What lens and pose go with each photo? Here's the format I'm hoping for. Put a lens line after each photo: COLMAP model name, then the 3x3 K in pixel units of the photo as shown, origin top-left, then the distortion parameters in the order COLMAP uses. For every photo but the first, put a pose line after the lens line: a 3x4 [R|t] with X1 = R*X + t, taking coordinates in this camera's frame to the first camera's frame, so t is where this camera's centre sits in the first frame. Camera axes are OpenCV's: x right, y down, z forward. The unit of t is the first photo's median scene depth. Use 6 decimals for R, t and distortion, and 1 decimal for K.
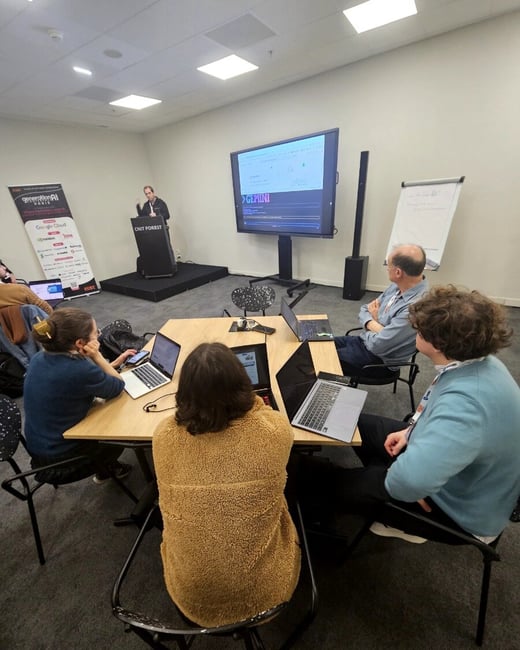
lens RADIAL K [[276.2, 0, 260.0], [0, 276.2, 325.0], [0, 0, 1]] dist [0.001258, 0.000191]
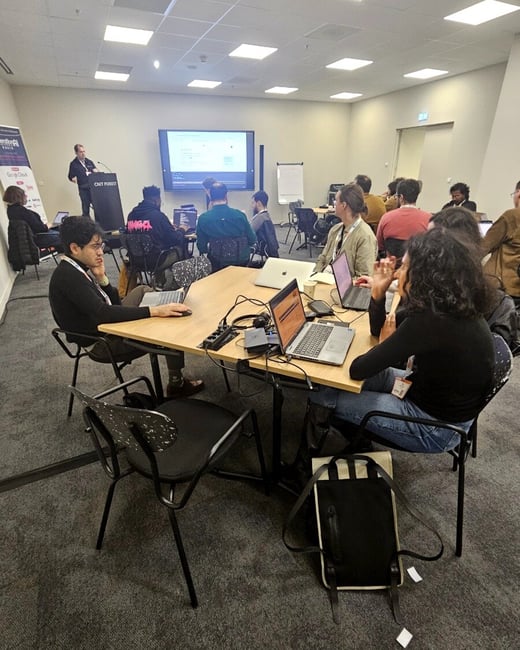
lens RADIAL K [[373.8, 0, 260.0], [0, 373.8, 325.0], [0, 0, 1]] dist [-0.001938, -0.000644]
pose [[0.565431, -0.239118, 0.789373, -1.530391], [0.329977, 0.942706, 0.049202, 0.314699], [-0.755912, 0.232655, 0.611939, -0.201992]]
